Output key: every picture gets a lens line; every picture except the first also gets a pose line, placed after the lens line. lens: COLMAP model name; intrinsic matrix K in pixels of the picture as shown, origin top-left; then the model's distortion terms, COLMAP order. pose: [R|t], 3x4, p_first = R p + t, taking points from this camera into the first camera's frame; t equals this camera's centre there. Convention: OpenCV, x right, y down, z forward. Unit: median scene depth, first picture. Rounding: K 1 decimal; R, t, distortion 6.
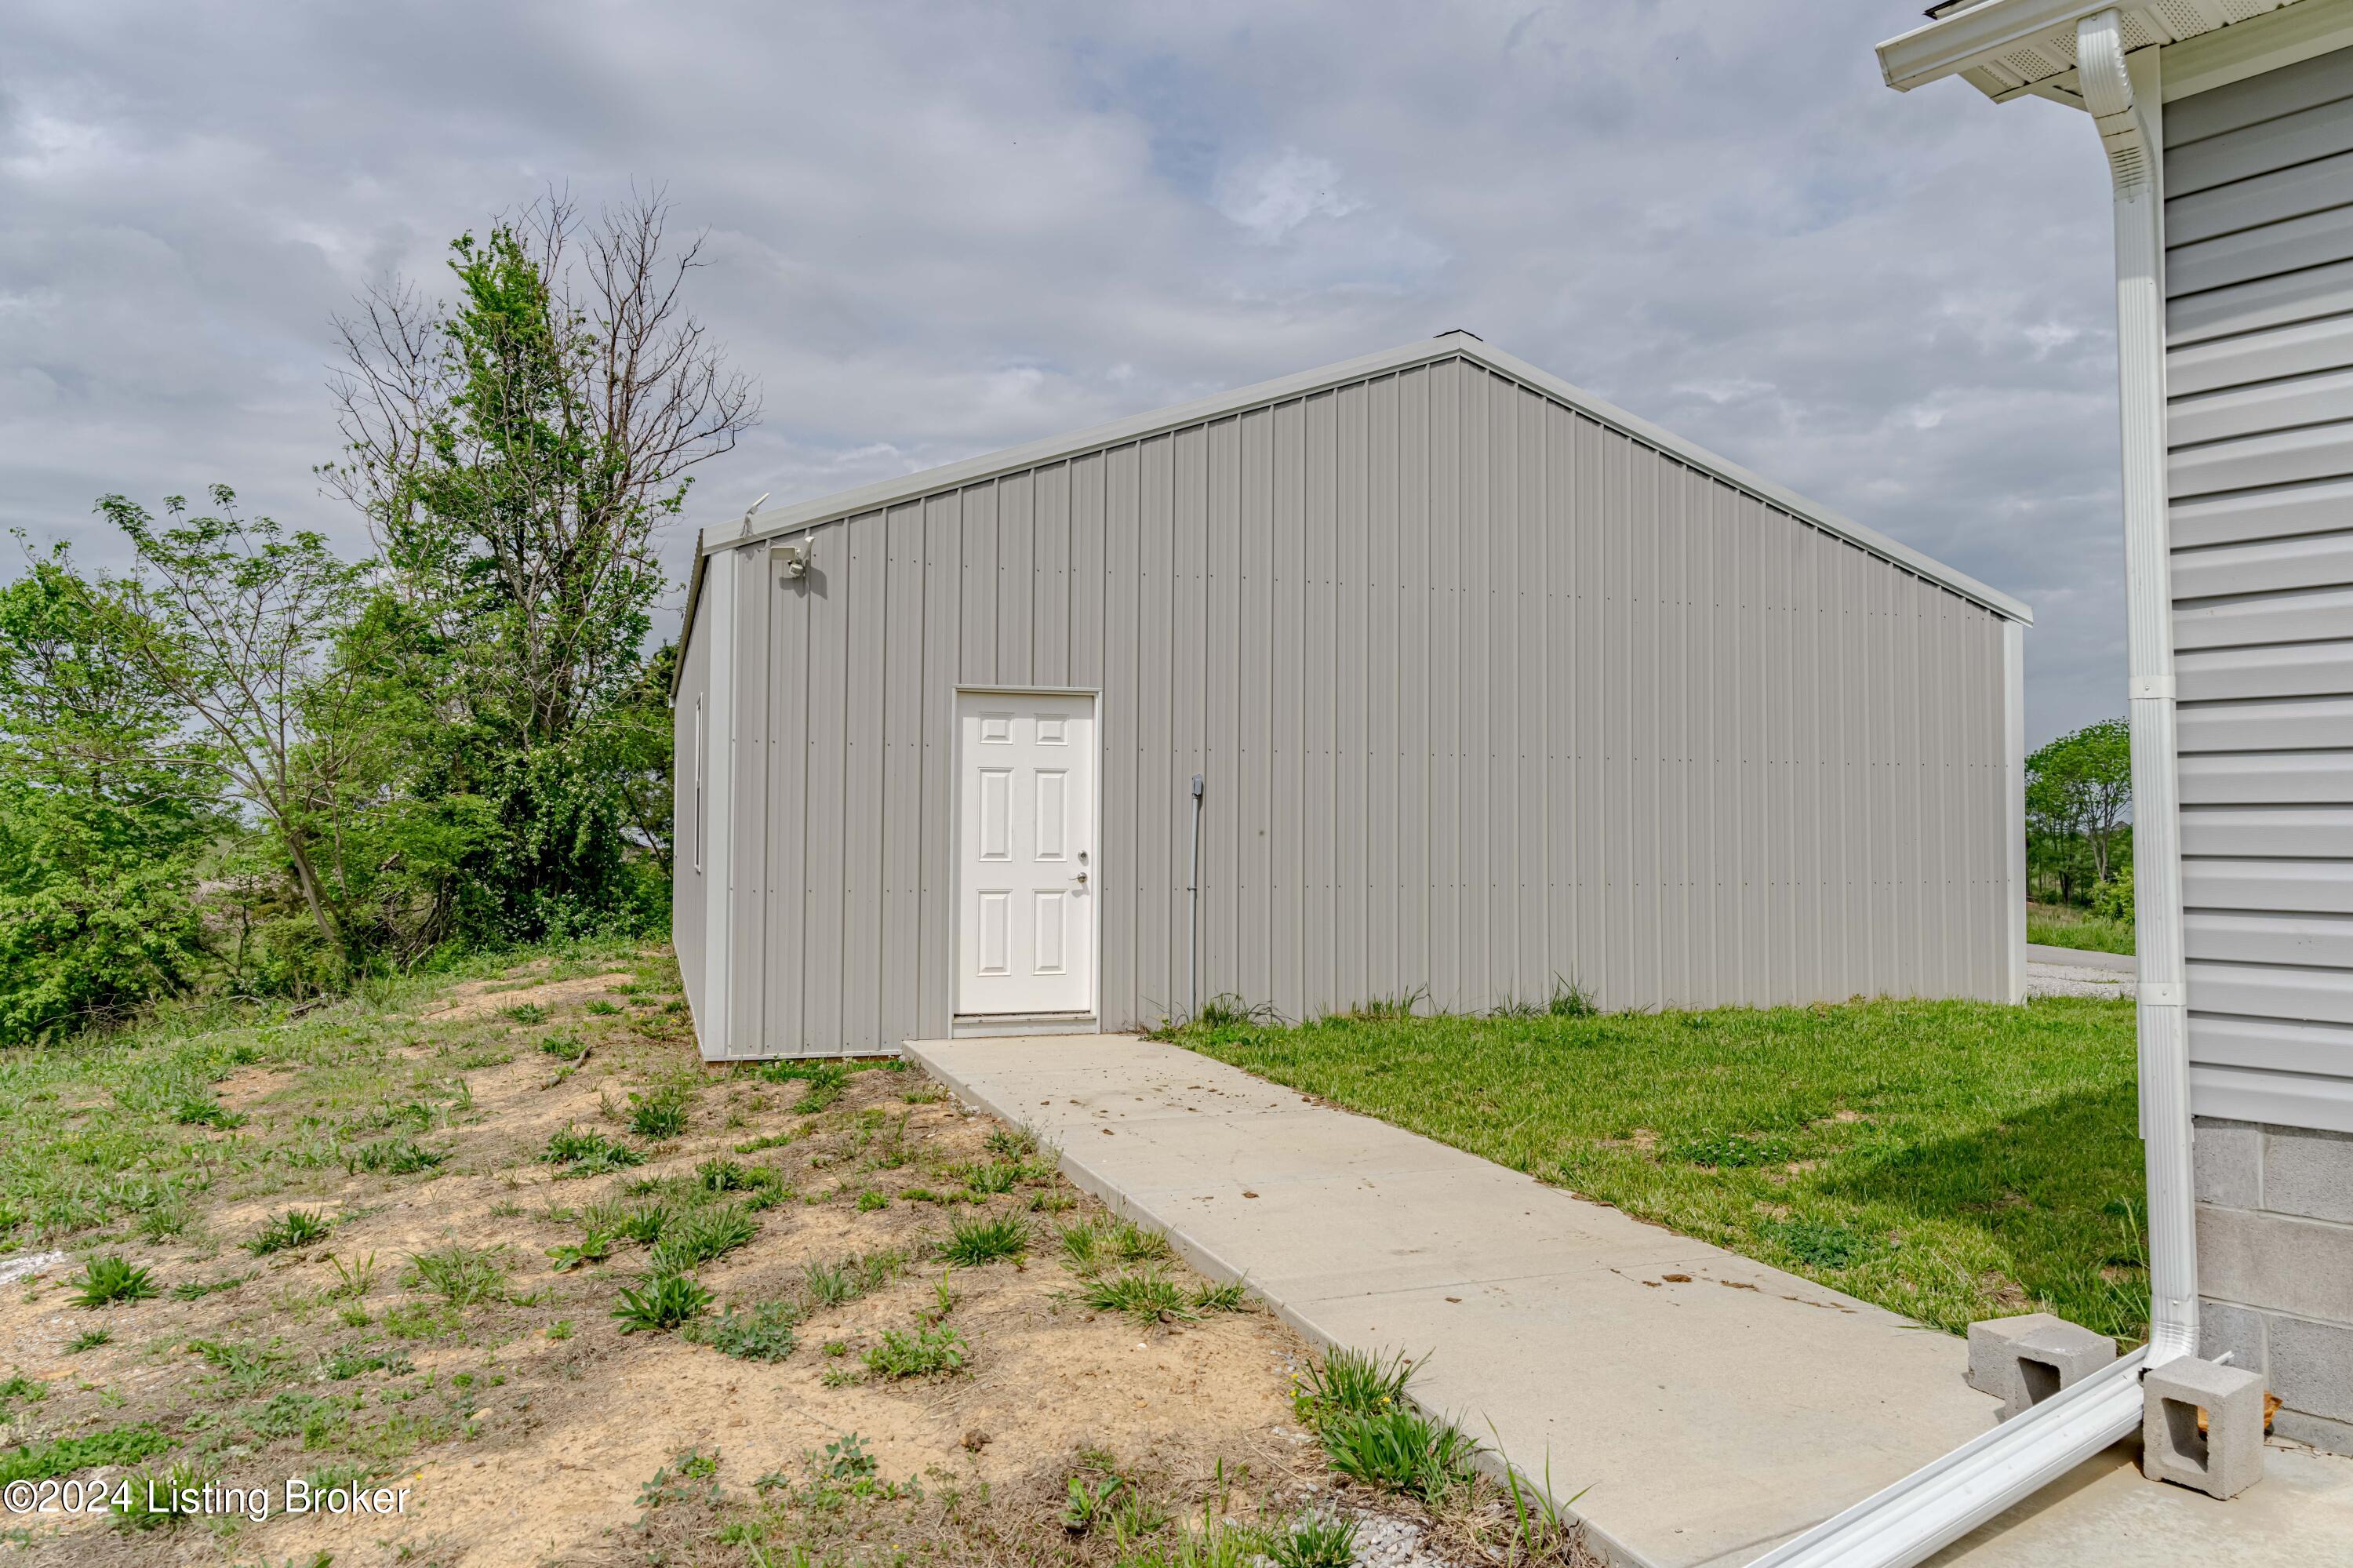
lens RADIAL K [[1603.4, 0, 1176.5], [0, 1603.4, 784.0], [0, 0, 1]] dist [-0.003992, 0.000700]
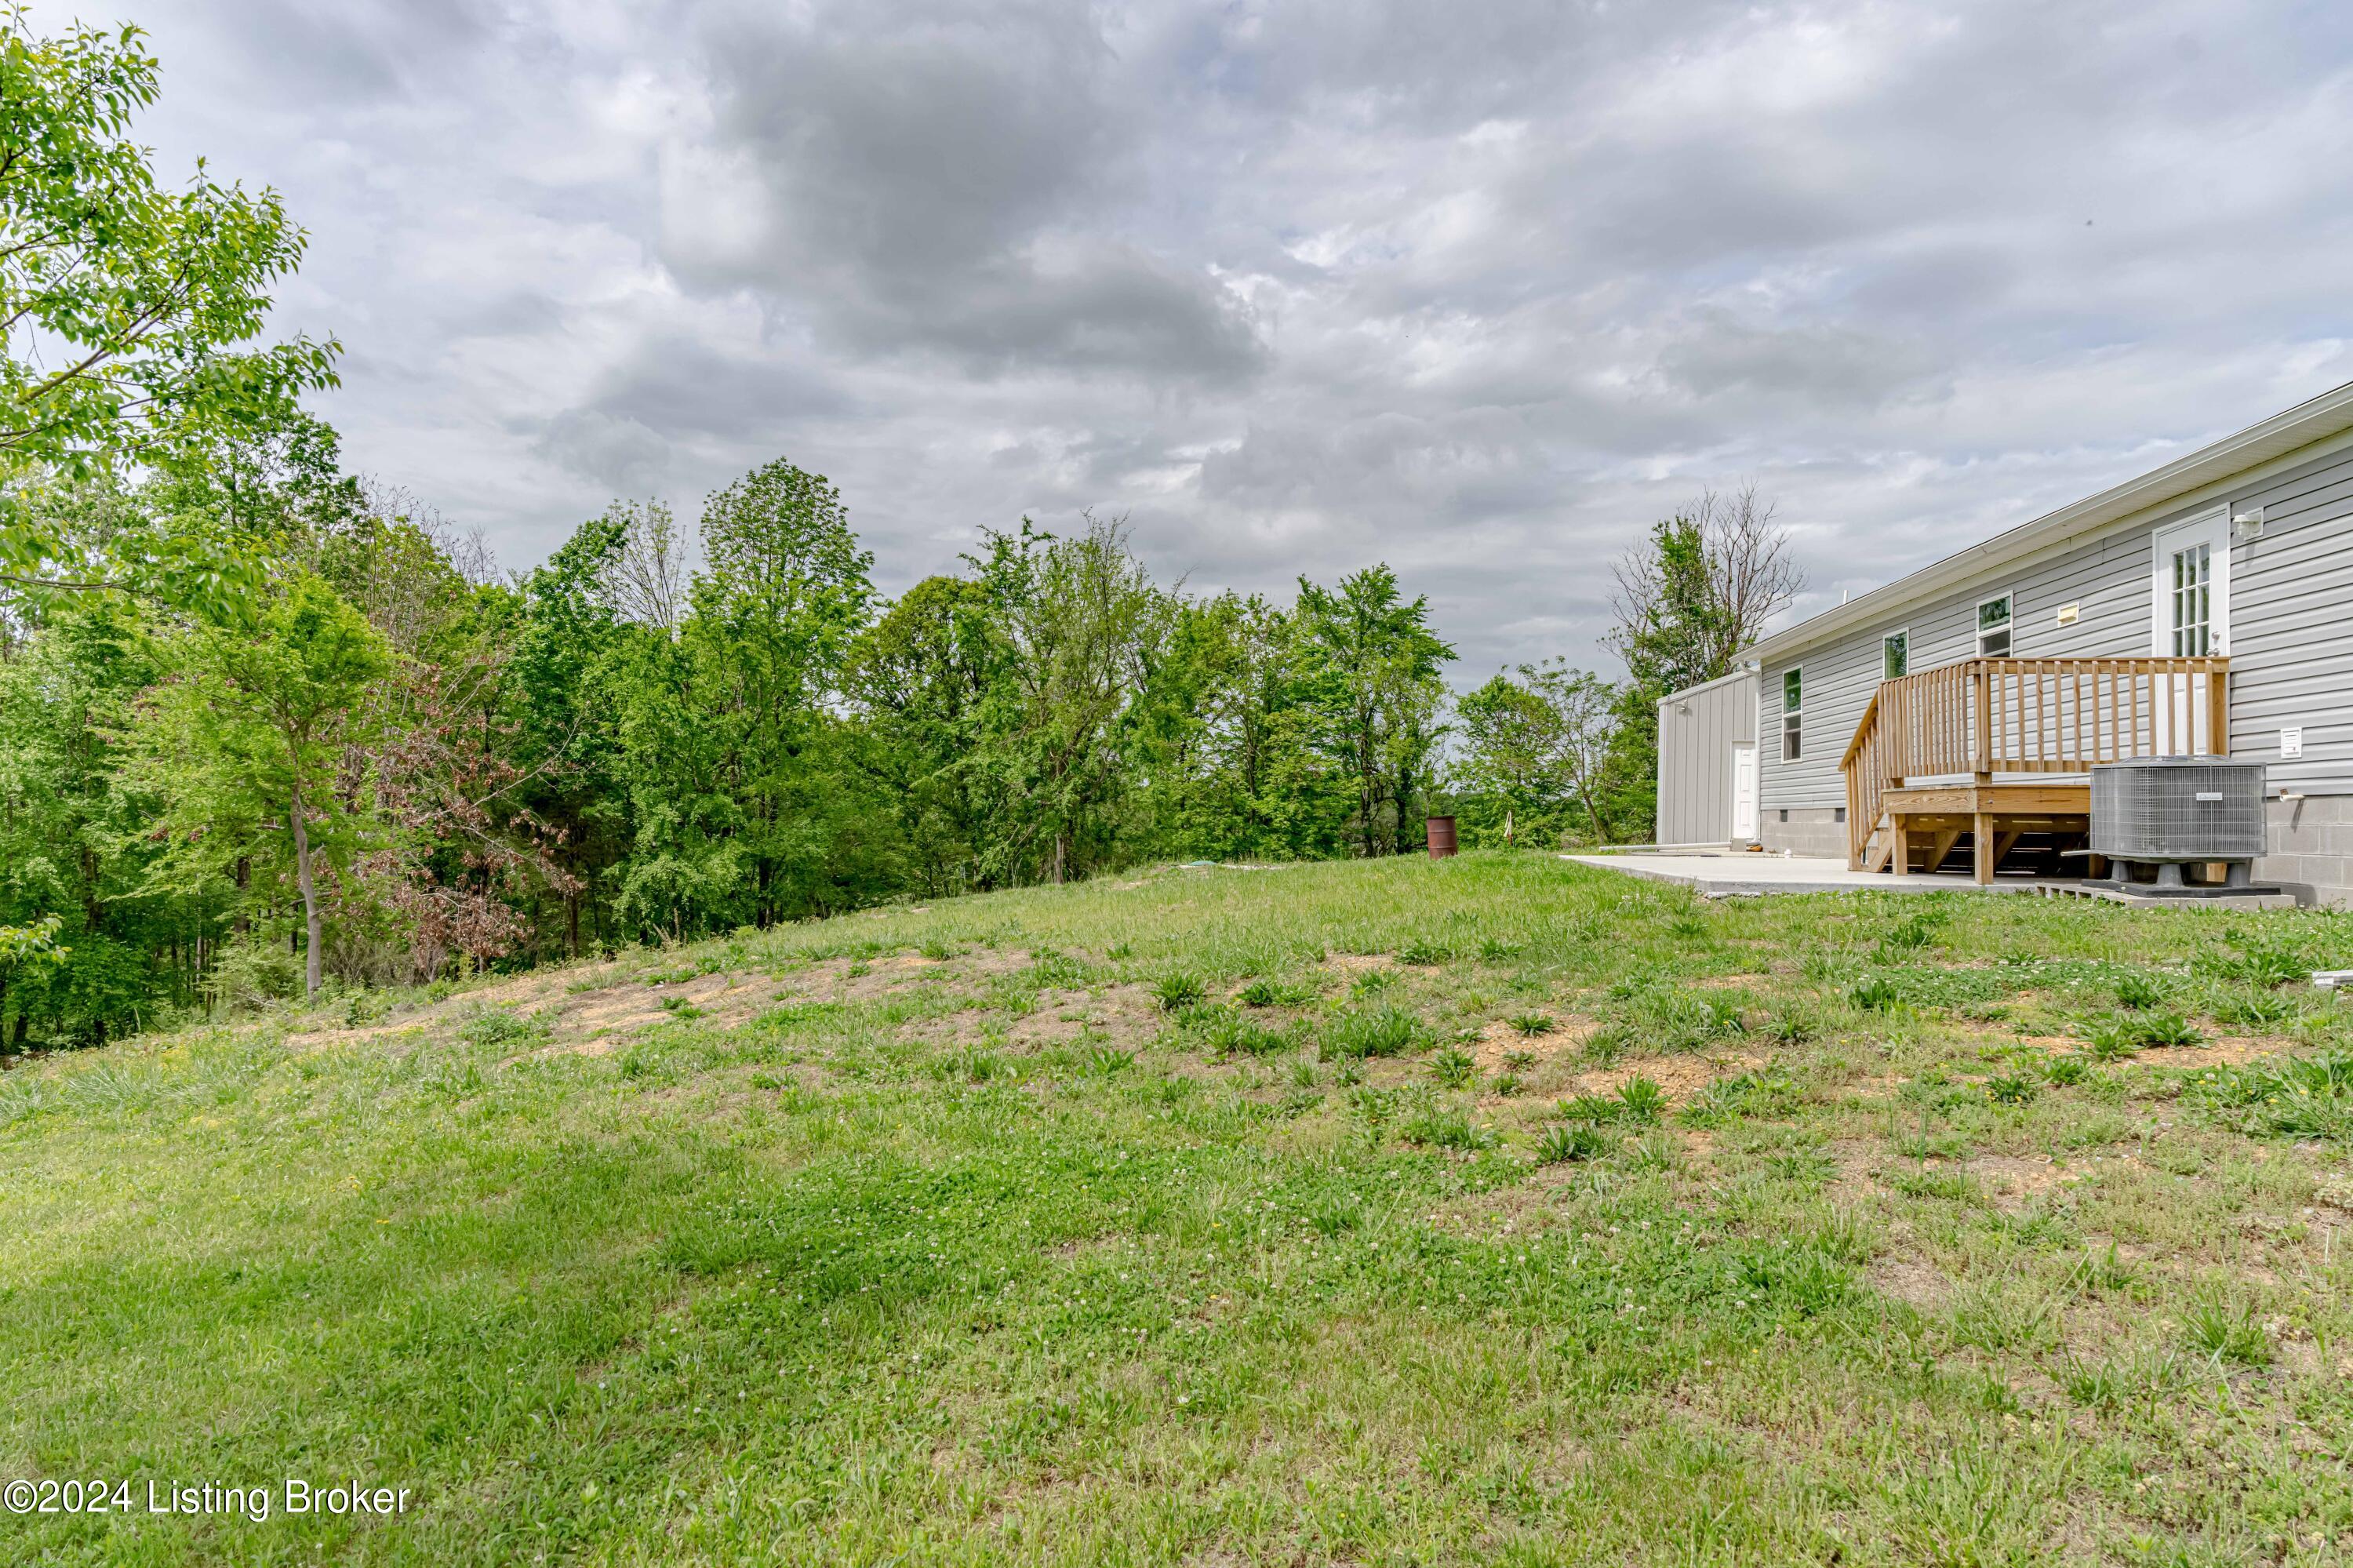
lens RADIAL K [[1299.1, 0, 1176.5], [0, 1299.1, 784.0], [0, 0, 1]] dist [0.000373, -0.000997]
pose [[0.657408, -0.004561, -0.753521, 0.518958], [0.004395, 0.999988, -0.002218, 0.015286], [0.753522, -0.001854, 0.657420, -0.758374]]
